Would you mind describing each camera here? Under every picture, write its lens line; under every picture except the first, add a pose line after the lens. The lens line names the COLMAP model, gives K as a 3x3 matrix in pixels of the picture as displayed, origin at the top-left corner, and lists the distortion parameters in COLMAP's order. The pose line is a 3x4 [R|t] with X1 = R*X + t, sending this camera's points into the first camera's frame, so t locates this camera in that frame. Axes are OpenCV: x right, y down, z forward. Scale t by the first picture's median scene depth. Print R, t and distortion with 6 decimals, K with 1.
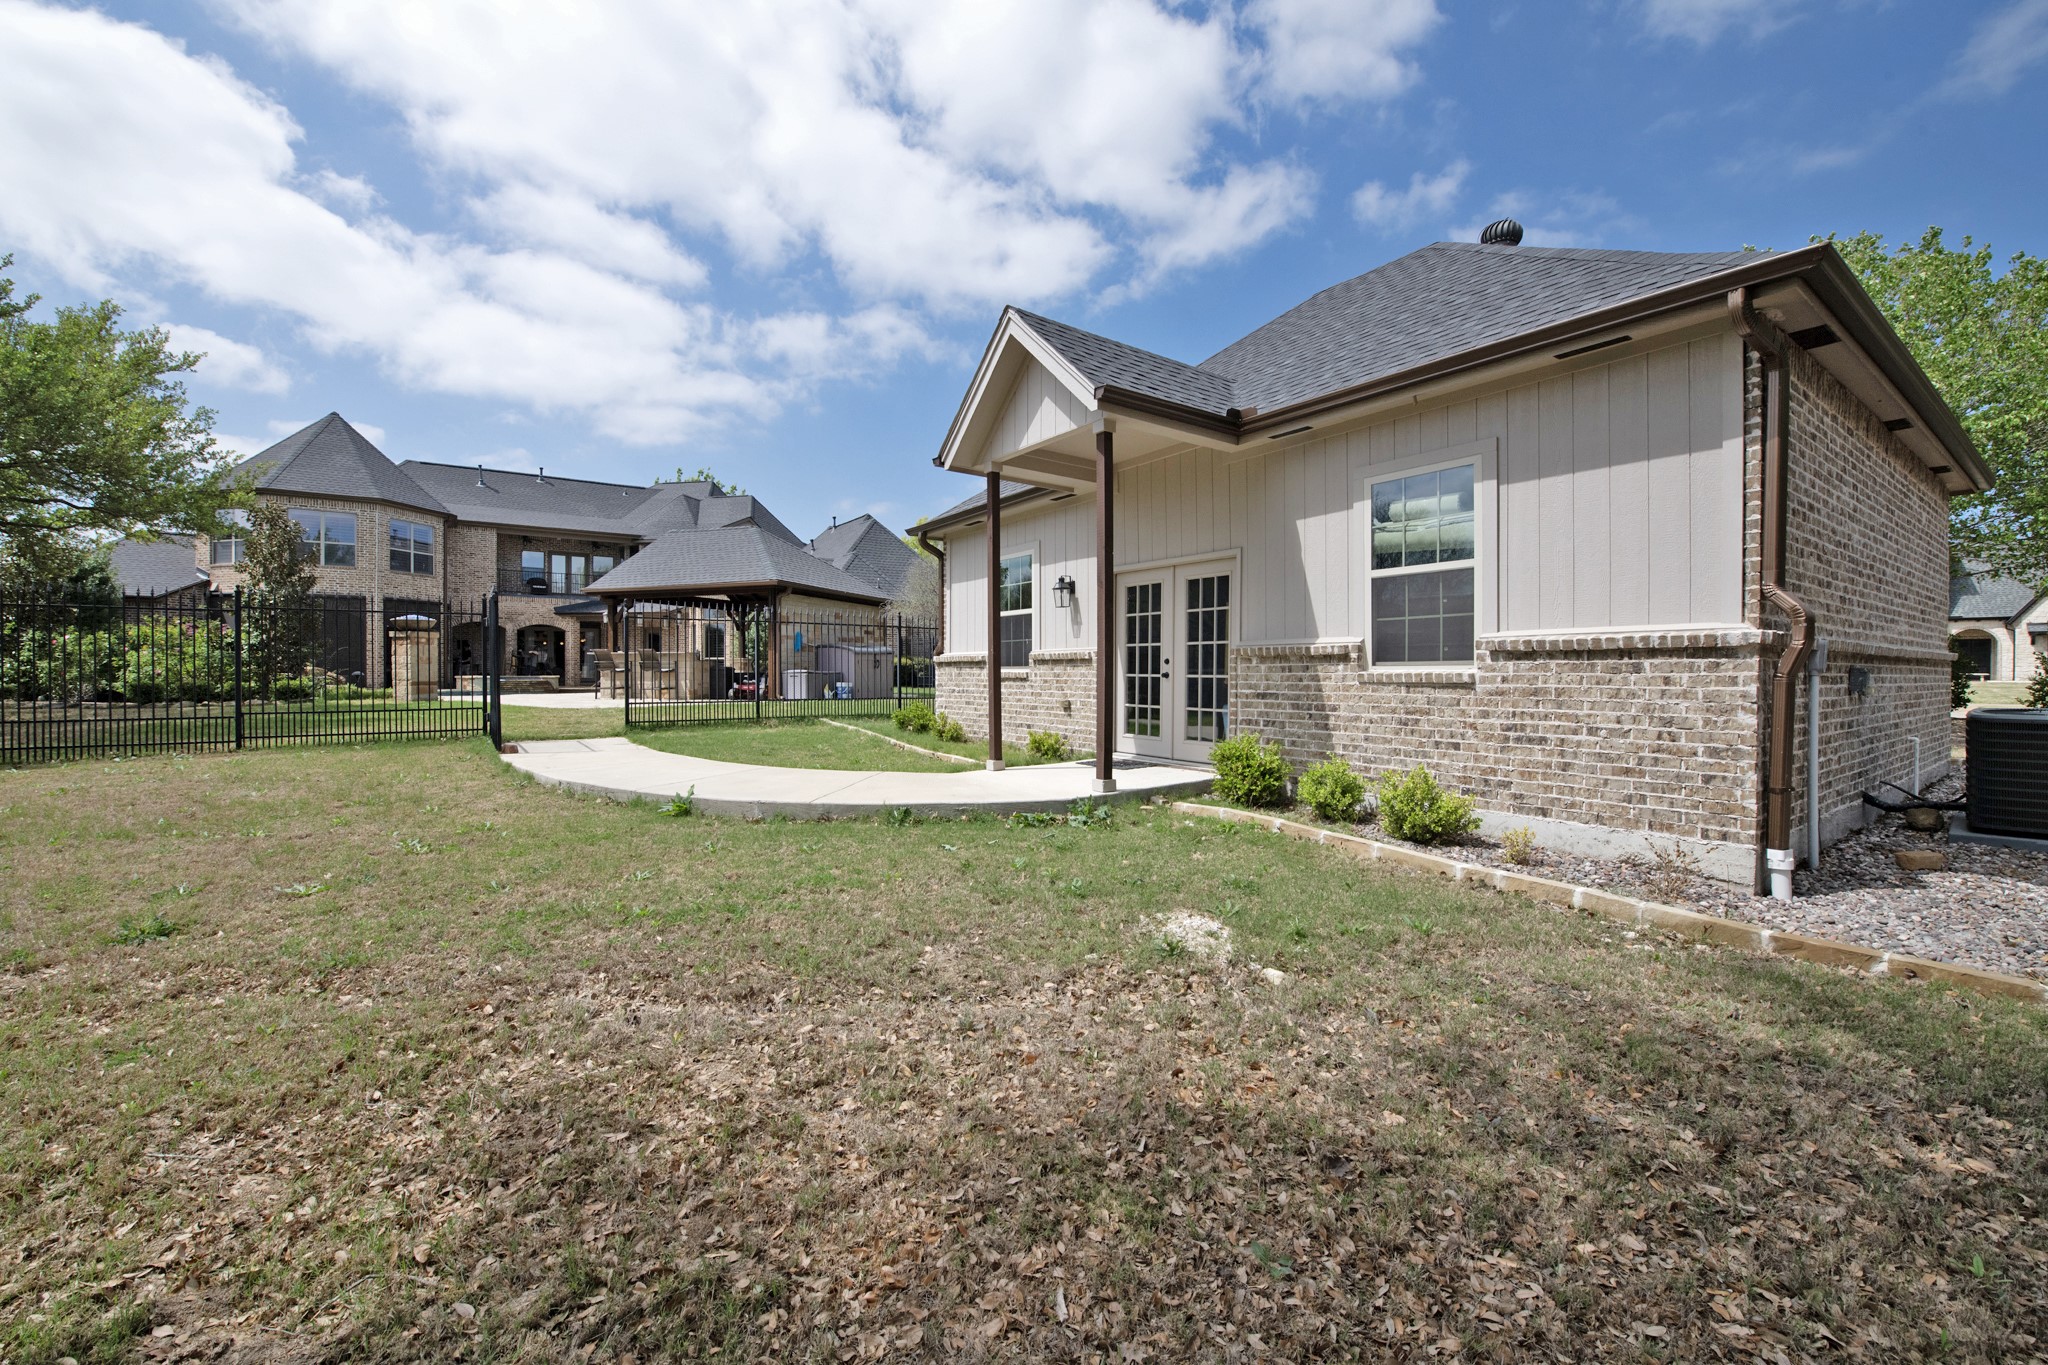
lens RADIAL K [[813.6, 0, 1016.0], [0, 813.6, 680.2], [0, 0, 1]] dist [-0.018677, -0.000984]
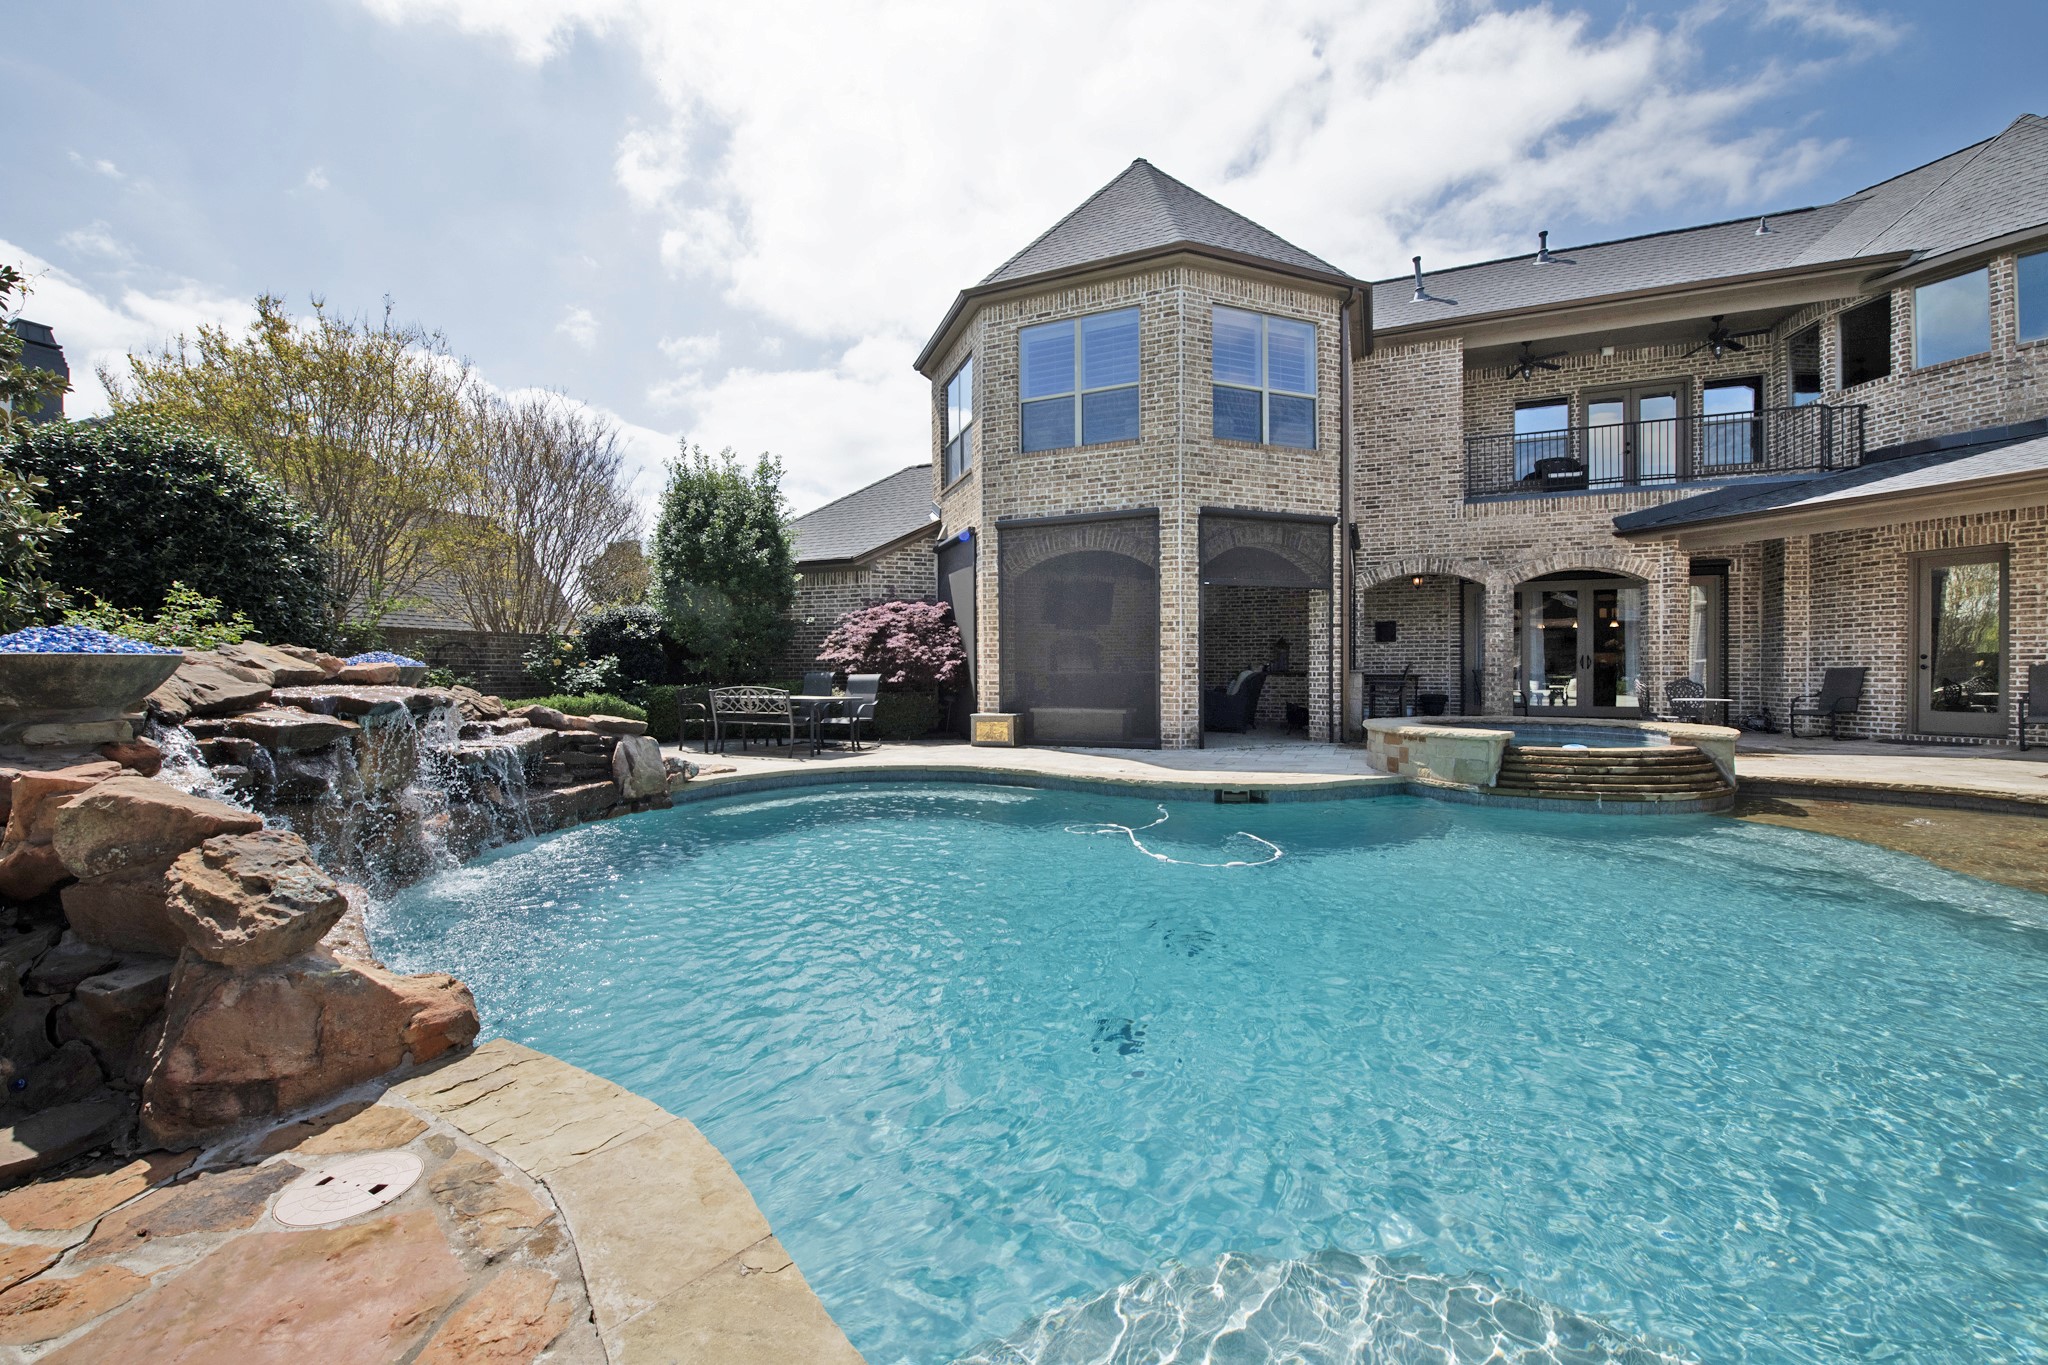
lens RADIAL K [[813.6, 0, 1010.7], [0, 813.6, 680.7], [0, 0, 1]] dist [-0.018677, -0.000984]
pose [[0.515405, 0.005799, -0.856927, -0.419511], [-0.004796, 0.999981, 0.003883, -0.017831], [0.856933, 0.002108, 0.515423, 0.607439]]
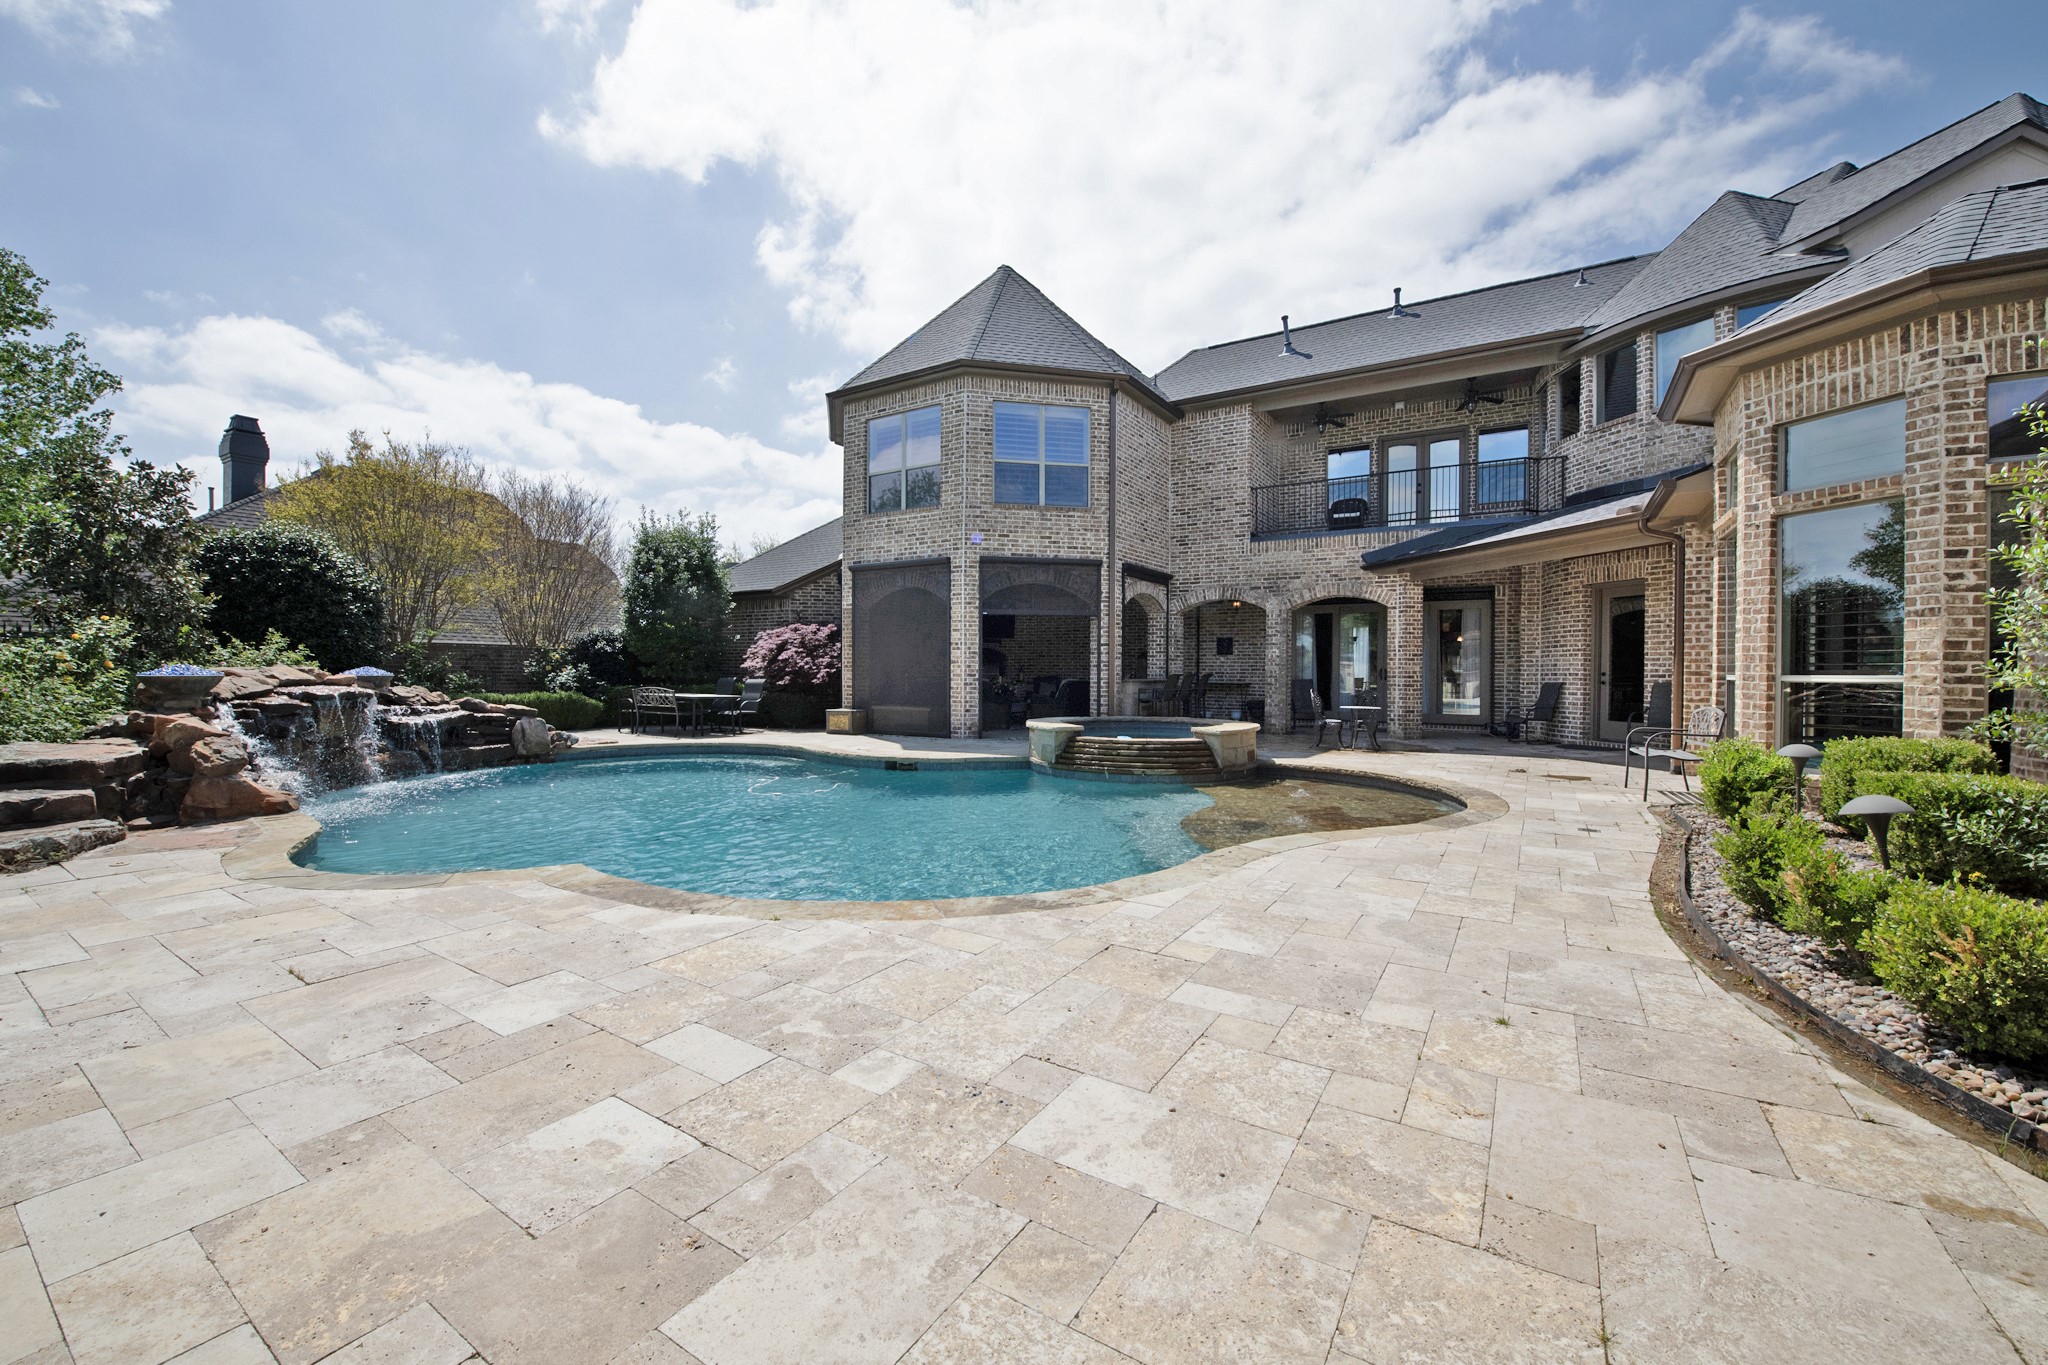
lens RADIAL K [[813.6, 0, 1007.5], [0, 813.6, 675.8], [0, 0, 1]] dist [-0.018677, -0.000984]
pose [[0.382217, 0.005055, -0.924059, -0.253945], [-0.015386, 0.999881, -0.000895, -0.022700], [0.923944, 0.014560, 0.382250, 0.690133]]
